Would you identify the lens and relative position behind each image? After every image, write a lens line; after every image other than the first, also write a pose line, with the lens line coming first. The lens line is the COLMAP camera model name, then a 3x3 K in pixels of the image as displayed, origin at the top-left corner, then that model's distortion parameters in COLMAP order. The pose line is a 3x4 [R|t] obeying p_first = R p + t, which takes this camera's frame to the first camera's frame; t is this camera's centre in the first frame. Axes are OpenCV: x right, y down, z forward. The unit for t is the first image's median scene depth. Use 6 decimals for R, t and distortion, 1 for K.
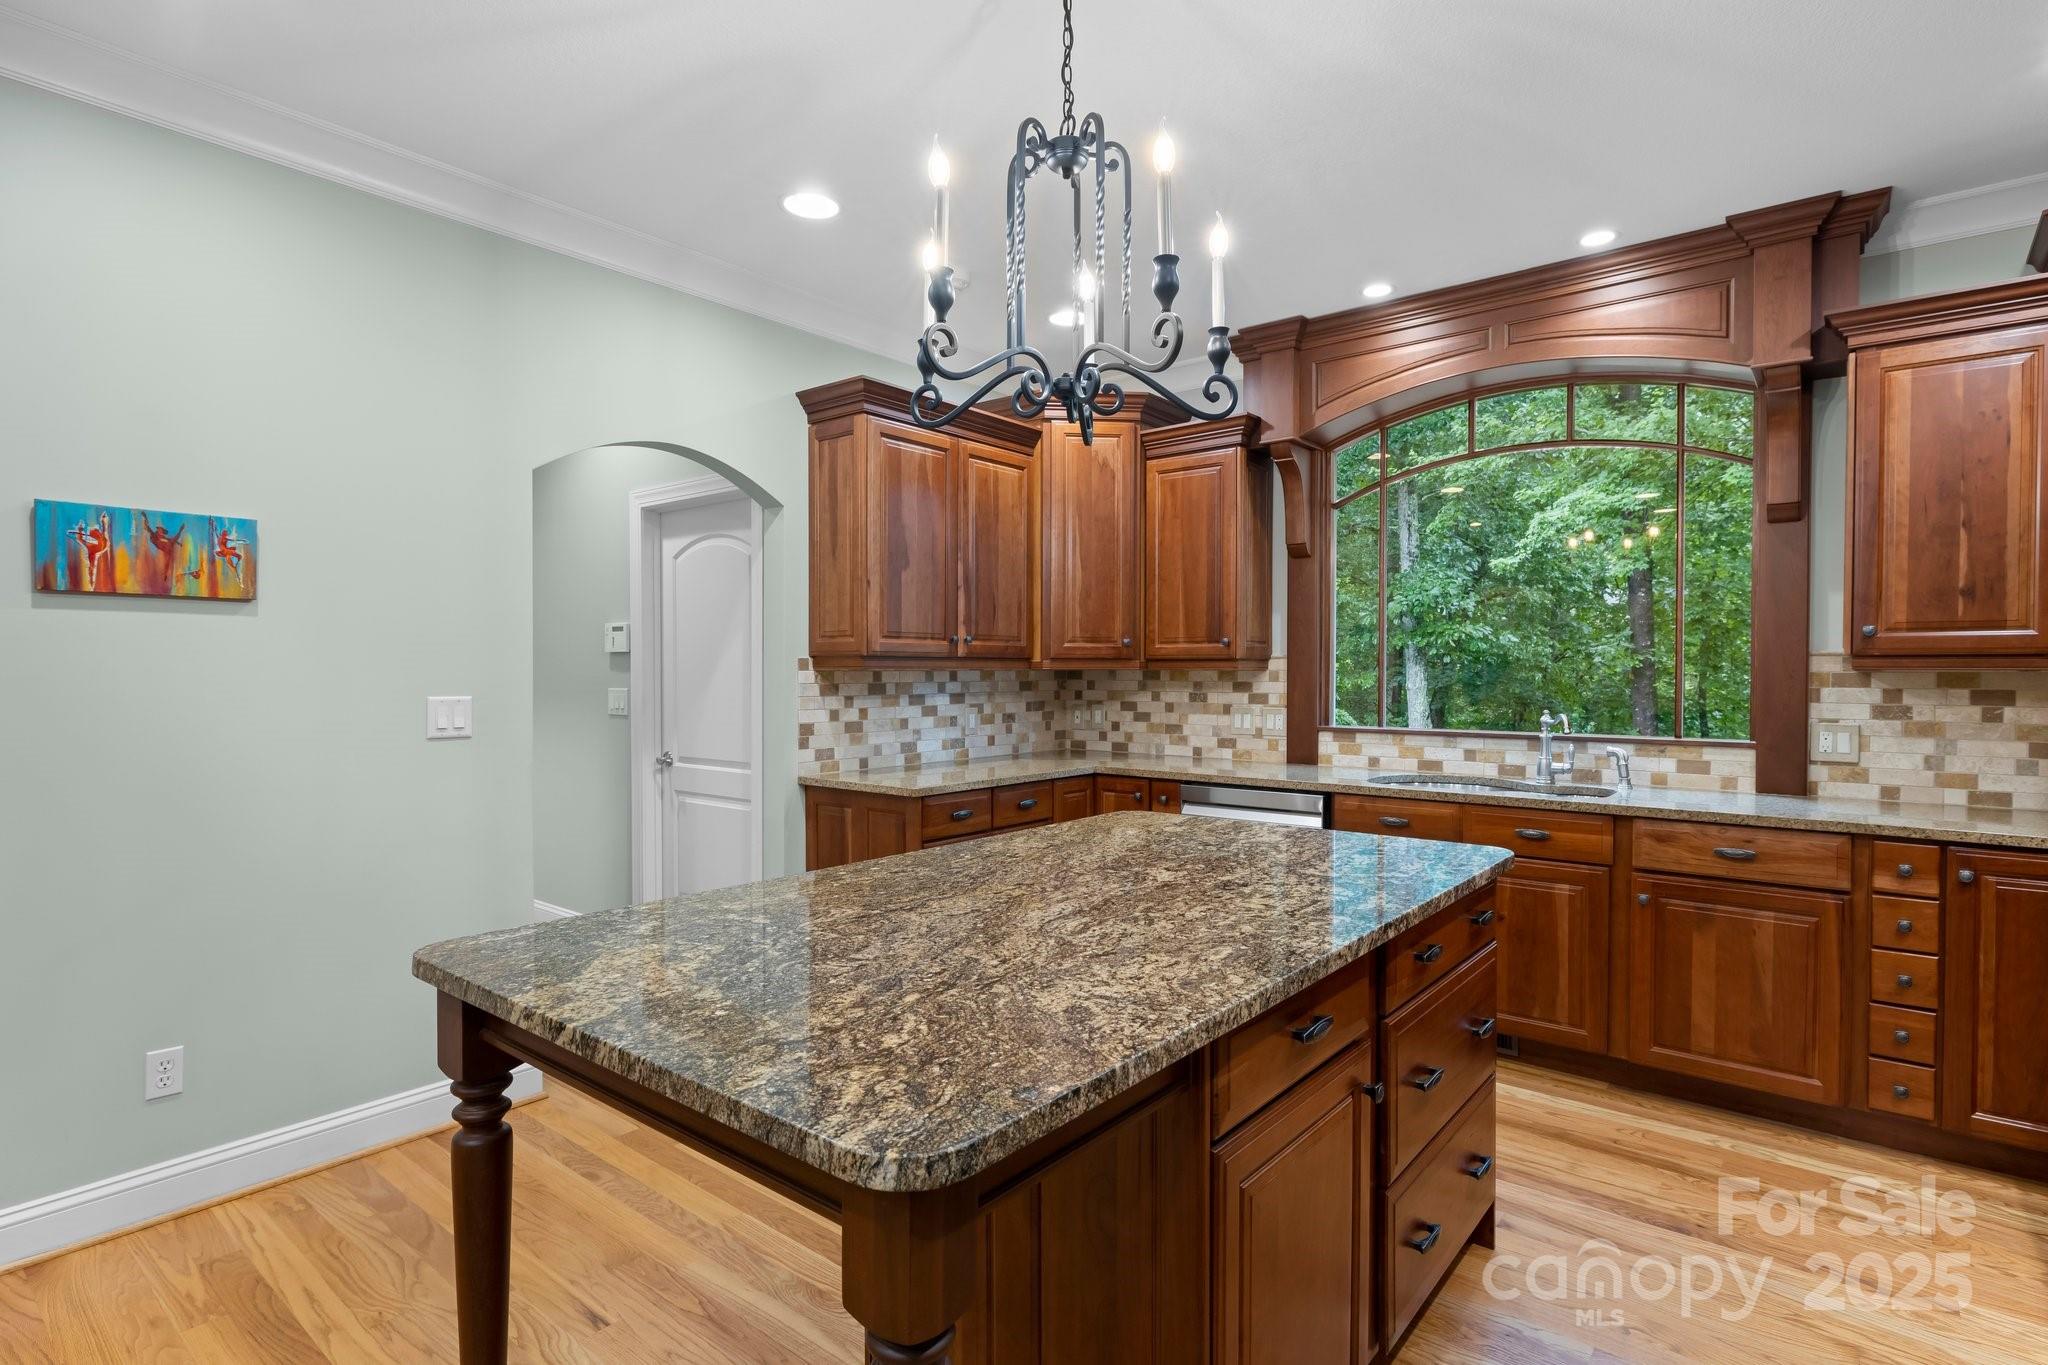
lens RADIAL K [[1029.2, 0, 1020.2], [0, 1029.2, 682.9], [0, 0, 1]] dist [-0.013917, 0.002560]
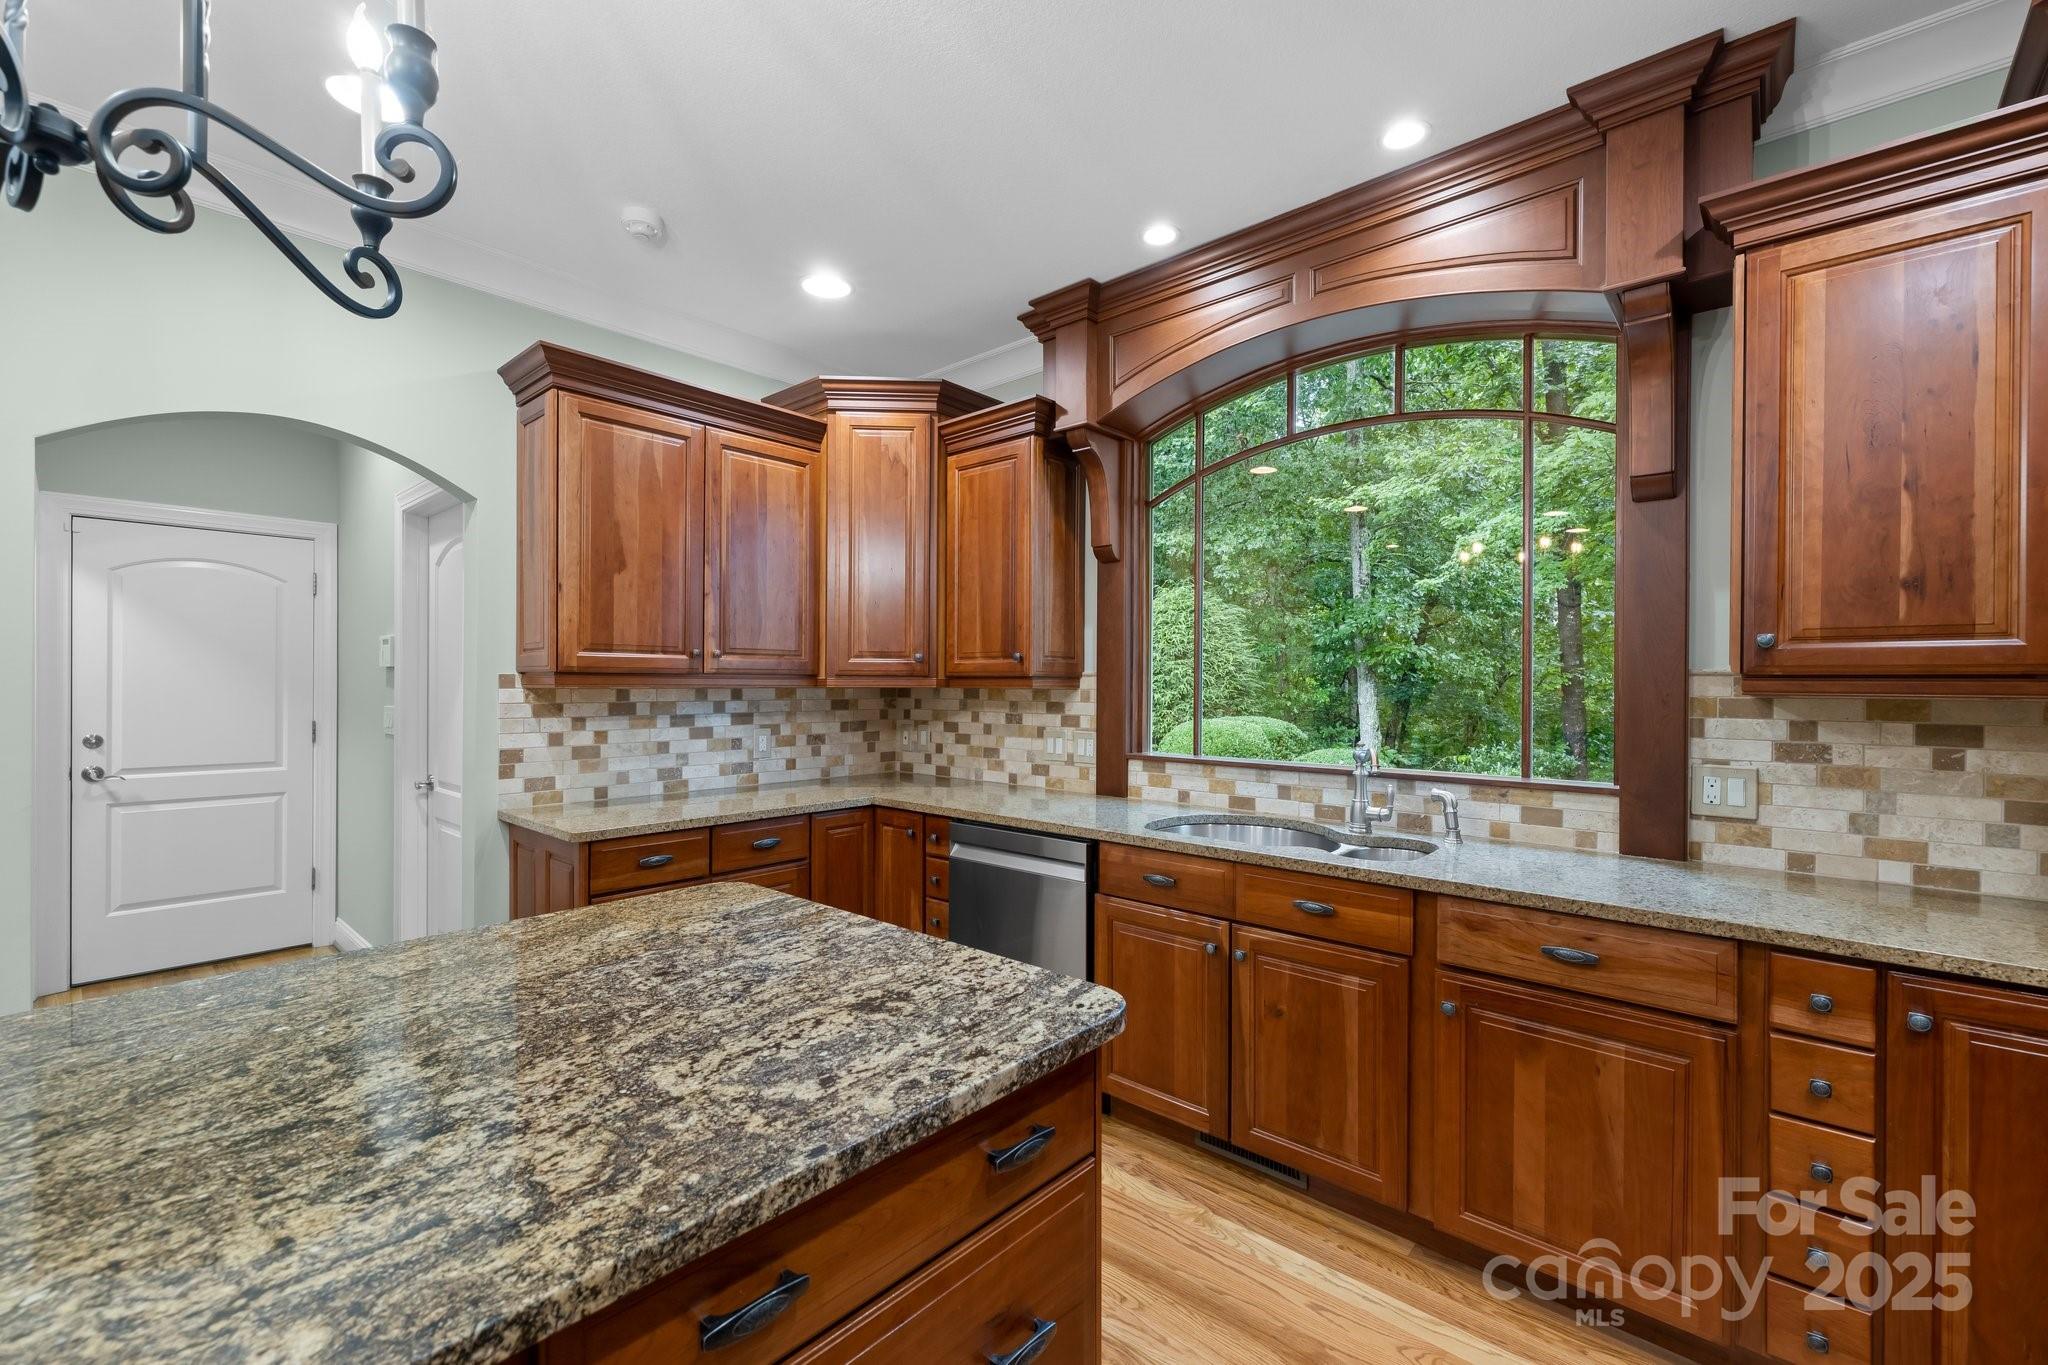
lens RADIAL K [[862.6, 0, 1025.6], [0, 862.6, 682.8], [0, 0, 1]] dist [-0.003150, -0.000117]
pose [[0.999275, 0.003902, -0.037882, 0.304439], [-0.004438, 0.999891, -0.014065, -0.009956], [0.037823, 0.014223, 0.999183, 0.343045]]
